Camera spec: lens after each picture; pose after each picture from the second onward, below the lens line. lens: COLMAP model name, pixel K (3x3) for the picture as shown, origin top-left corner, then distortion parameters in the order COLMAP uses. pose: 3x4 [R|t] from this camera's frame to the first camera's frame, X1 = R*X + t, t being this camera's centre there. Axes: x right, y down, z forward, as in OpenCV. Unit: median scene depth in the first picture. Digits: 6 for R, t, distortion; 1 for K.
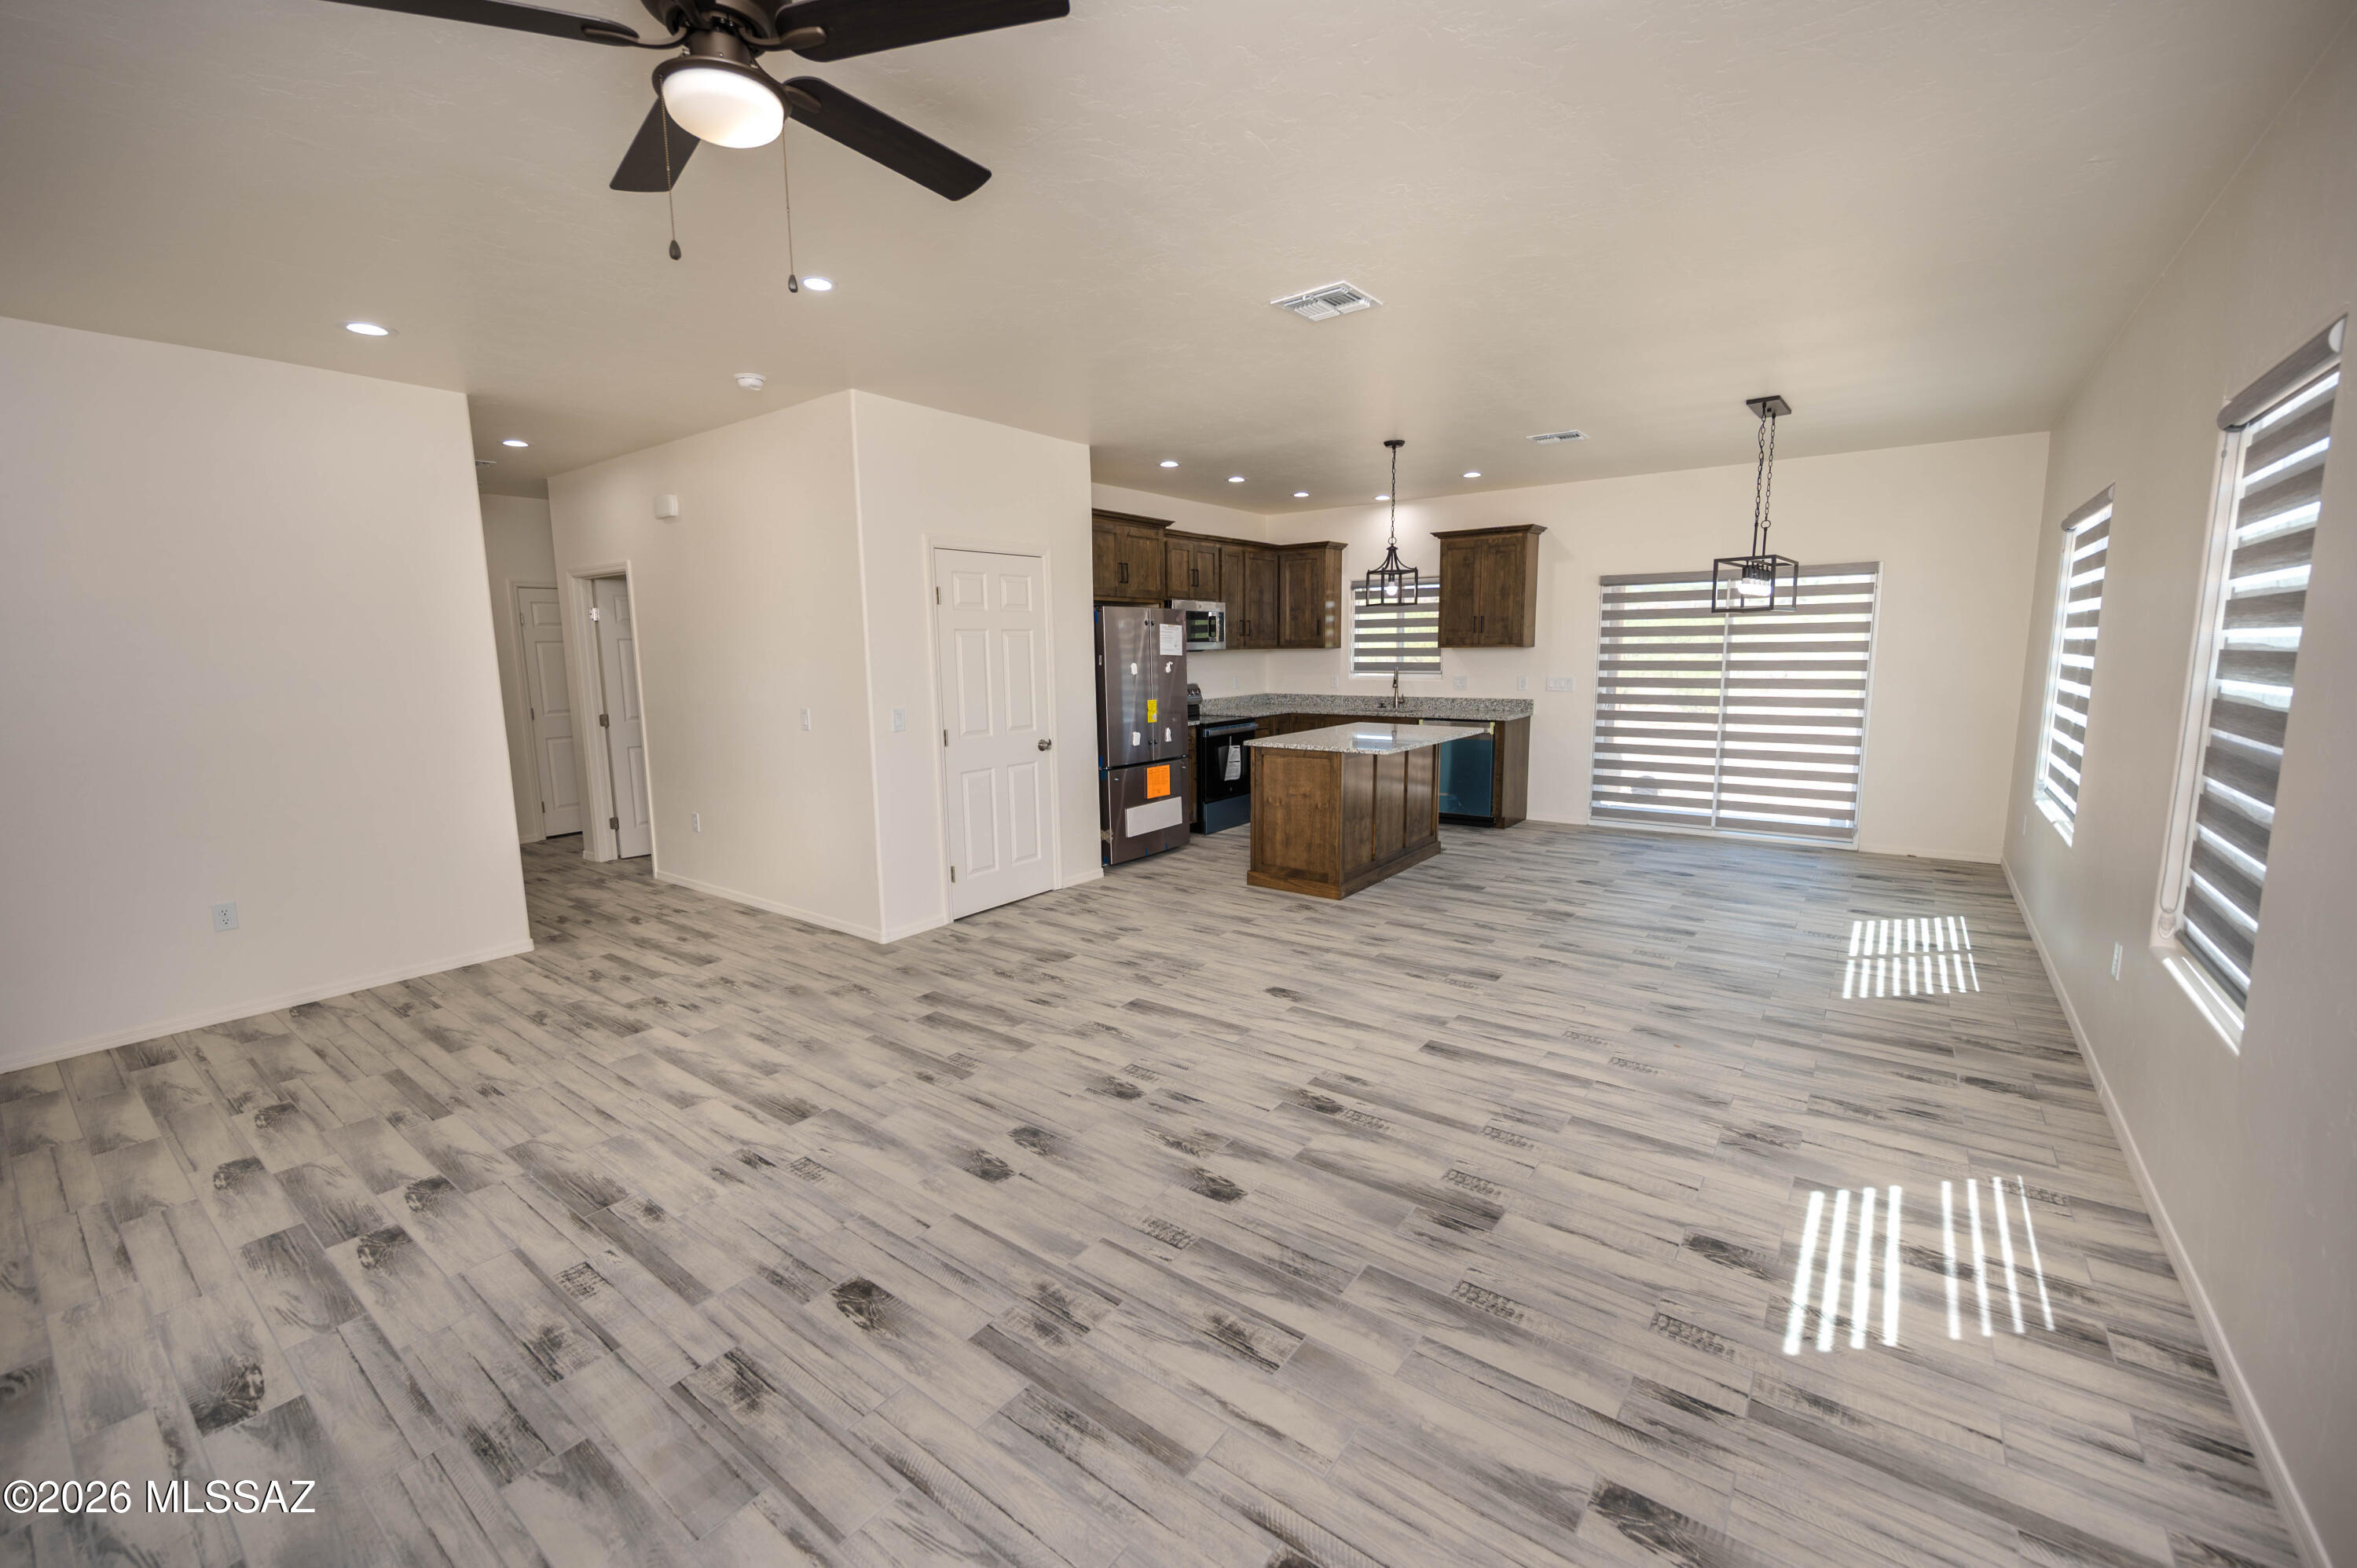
lens RADIAL K [[955.4, 0, 1175.2], [0, 955.4, 790.8], [0, 0, 1]] dist [0.000661, -0.000516]
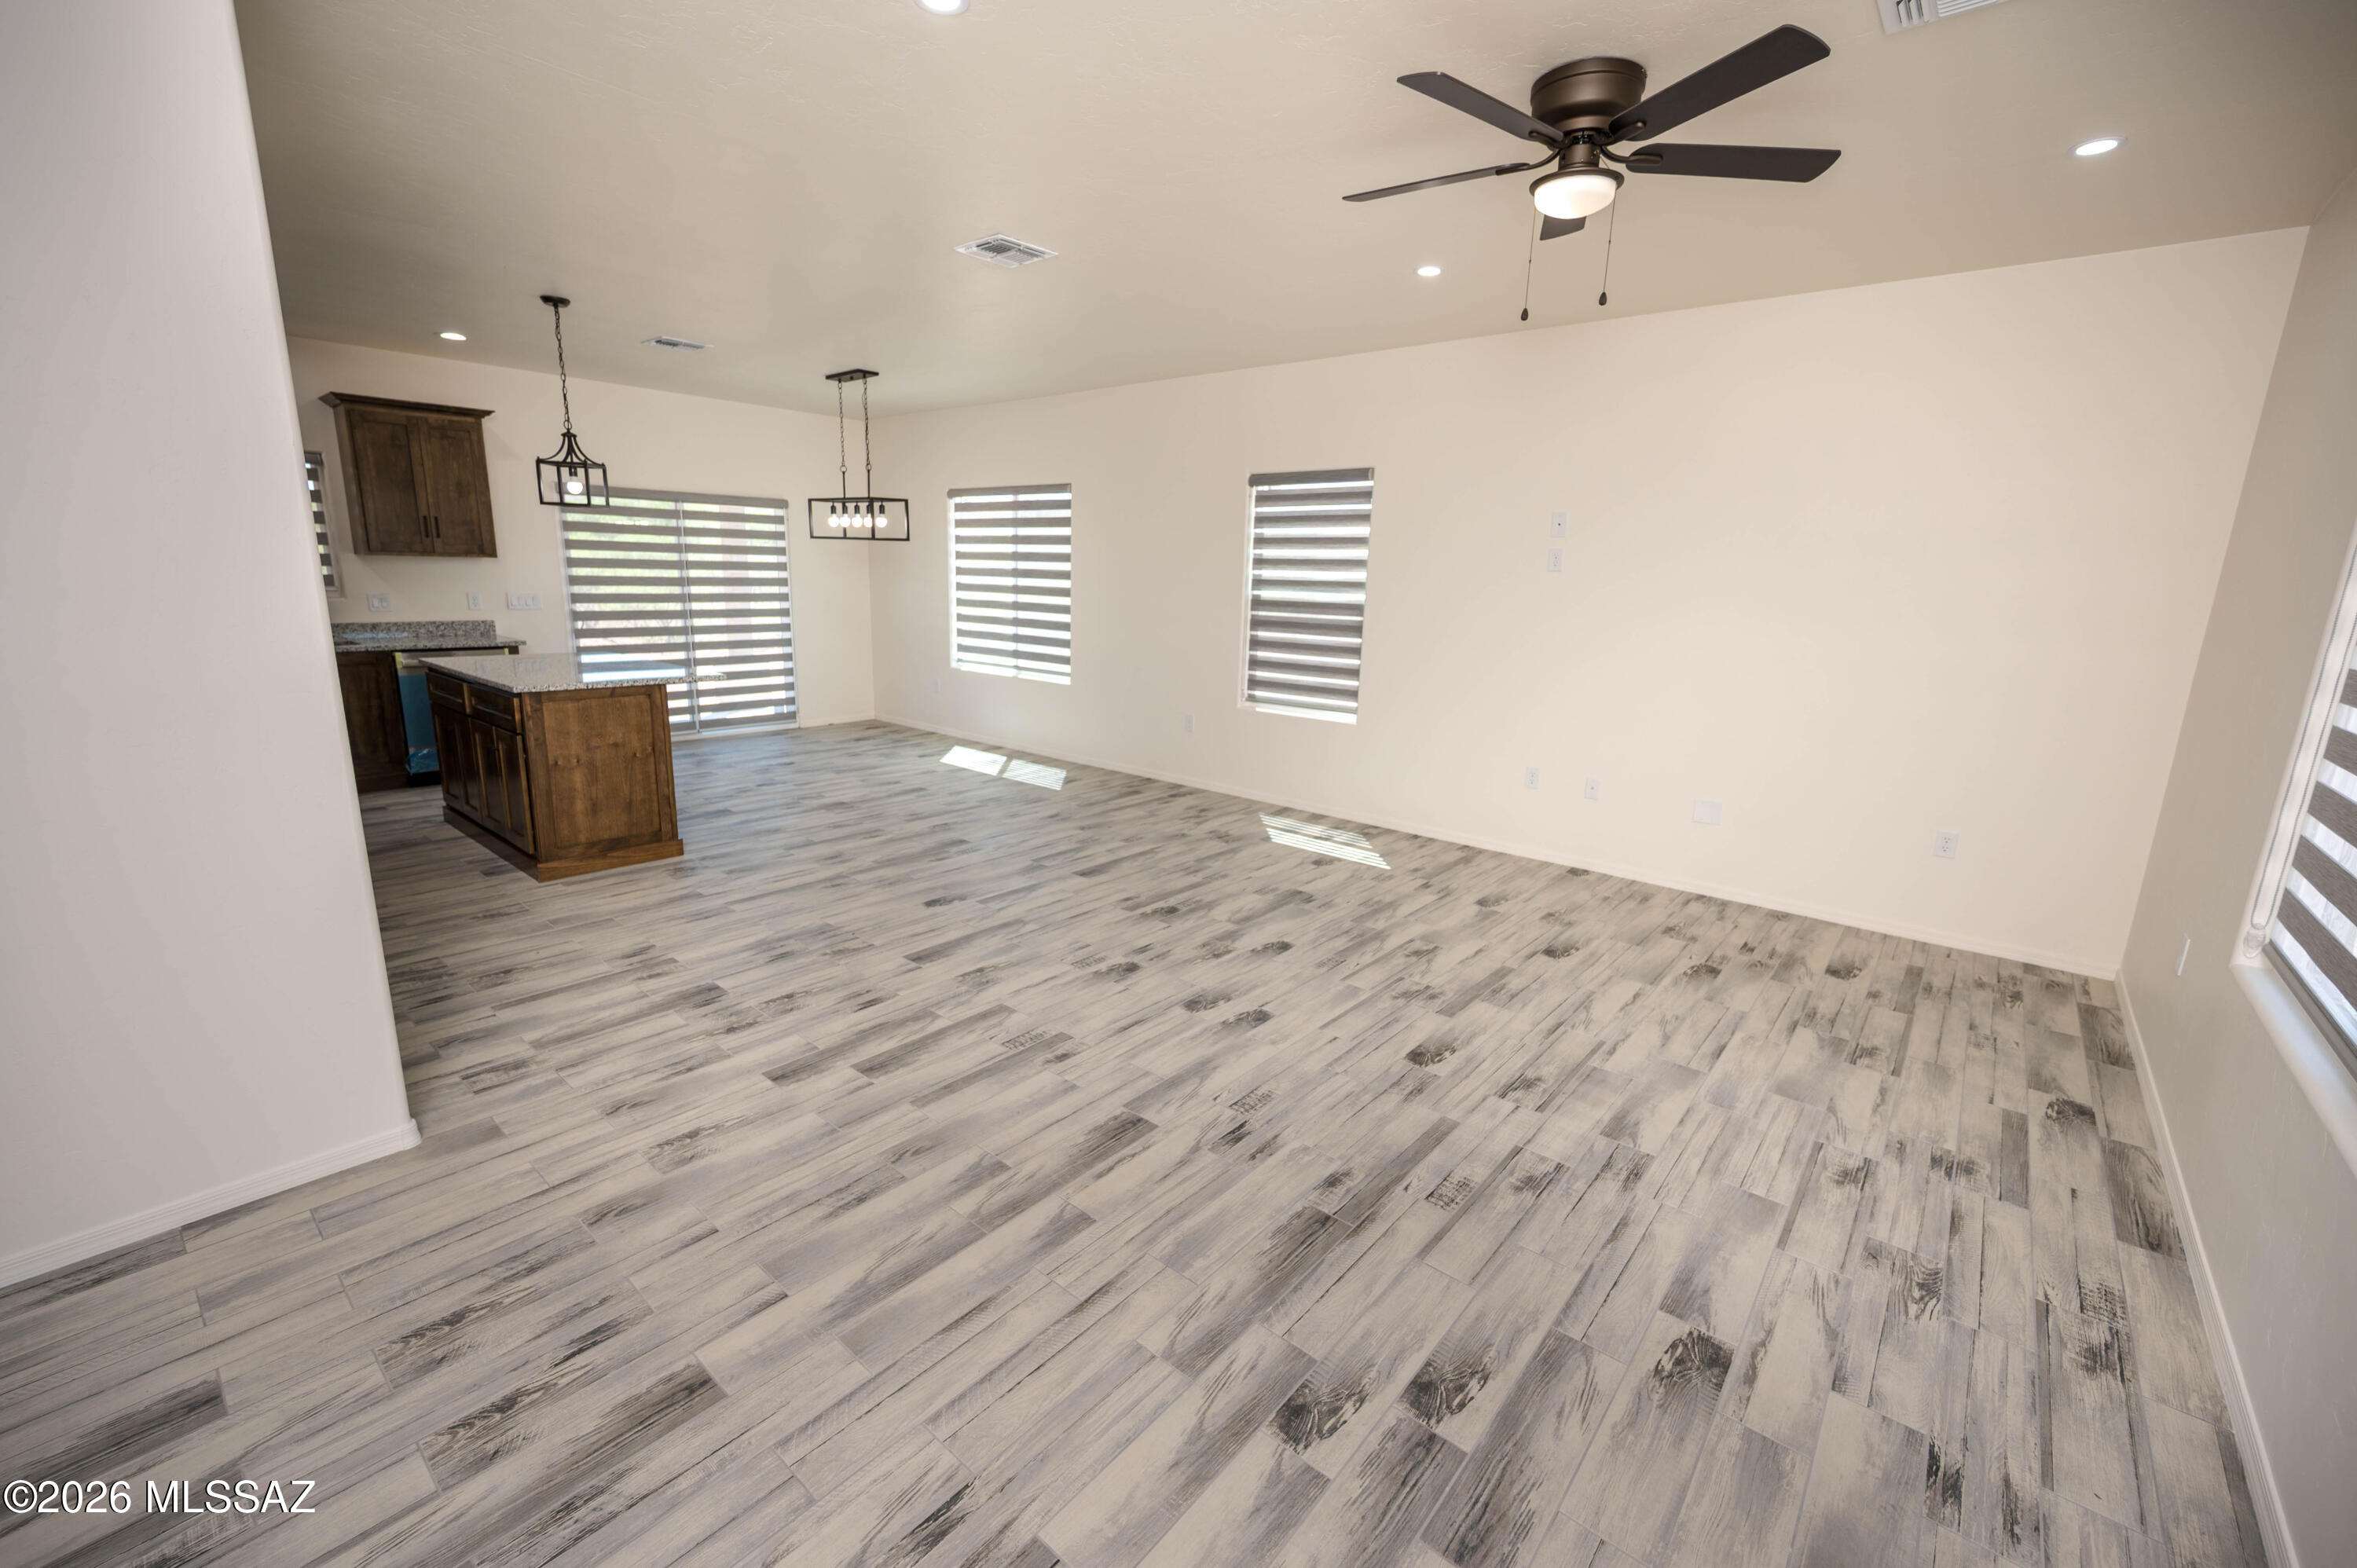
lens RADIAL K [[955.4, 0, 1175.2], [0, 955.4, 790.8], [0, 0, 1]] dist [0.000661, -0.000516]
pose [[0.059228, -0.208991, 0.976122, -0.730547], [0.122978, 0.971918, 0.200629, -0.070502], [-0.990640, 0.108159, 0.083266, 0.547086]]
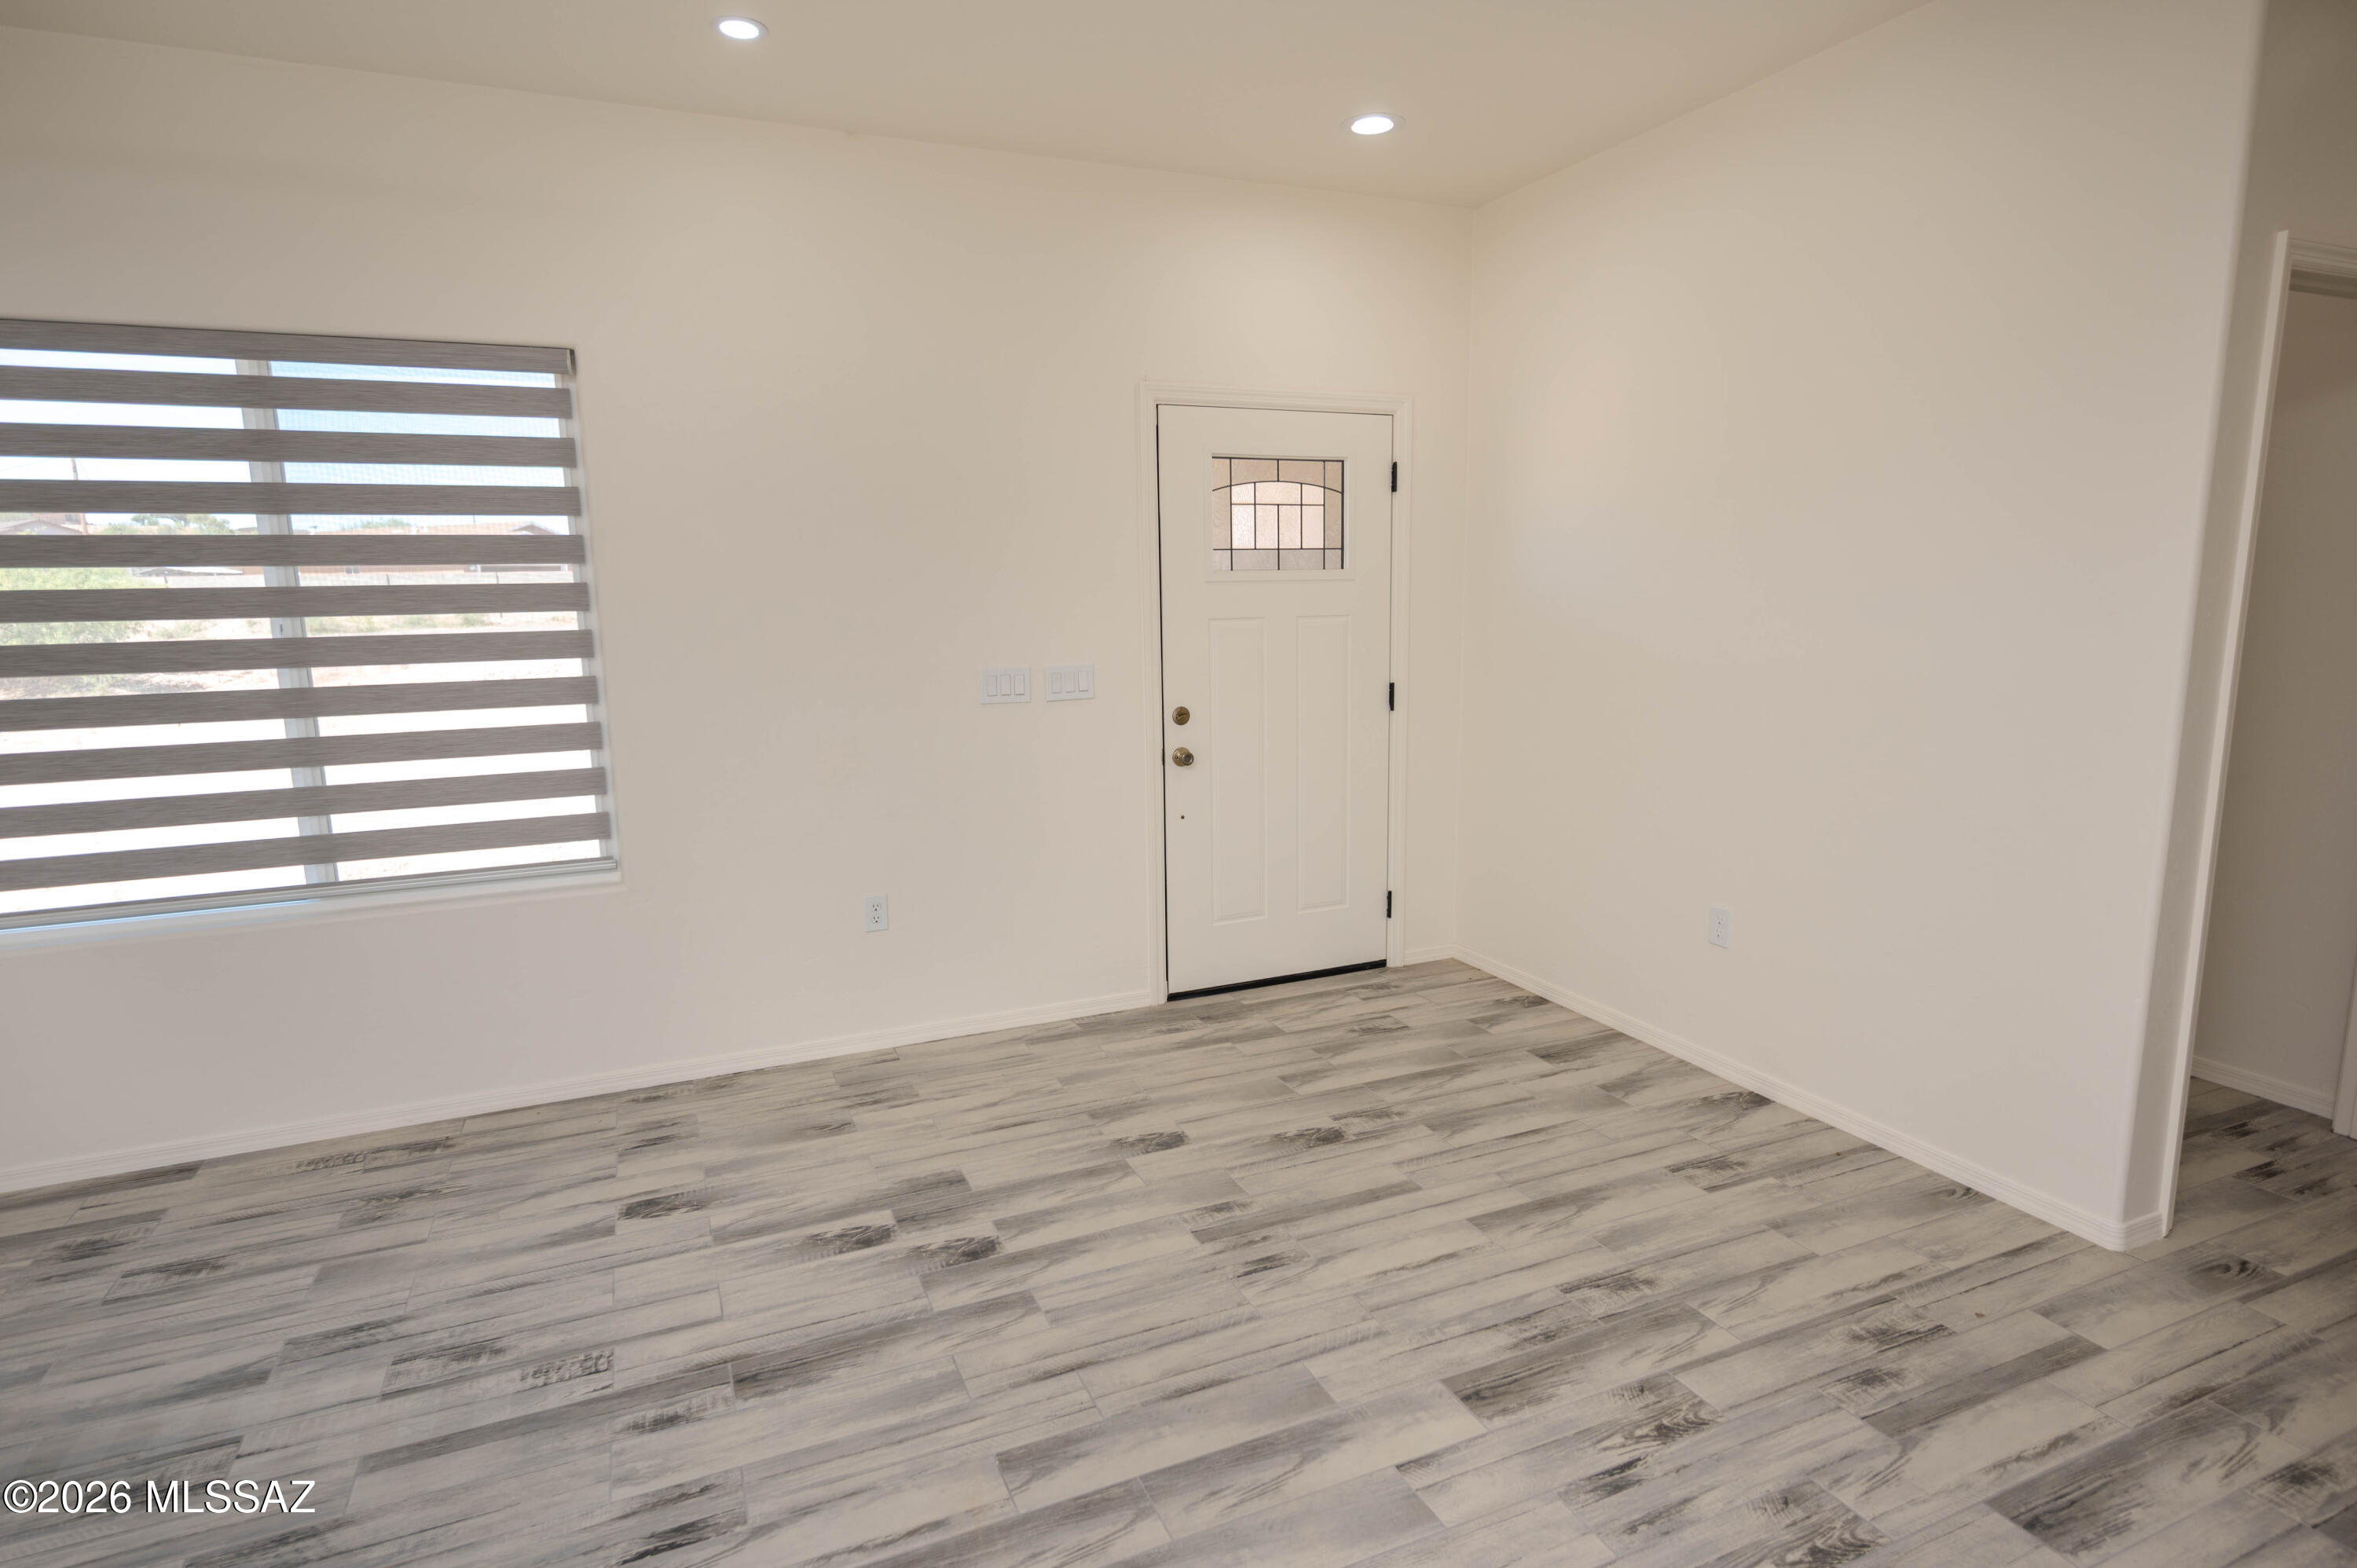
lens RADIAL K [[1233.7, 0, 1172.4], [0, 1233.7, 783.0], [0, 0, 1]] dist [0.002502, 0.000913]
pose [[-0.493100, 0.163203, -0.854528, -0.037394], [-0.108416, 0.963062, 0.246492, -0.118536], [0.863191, 0.214190, -0.457191, 0.840970]]
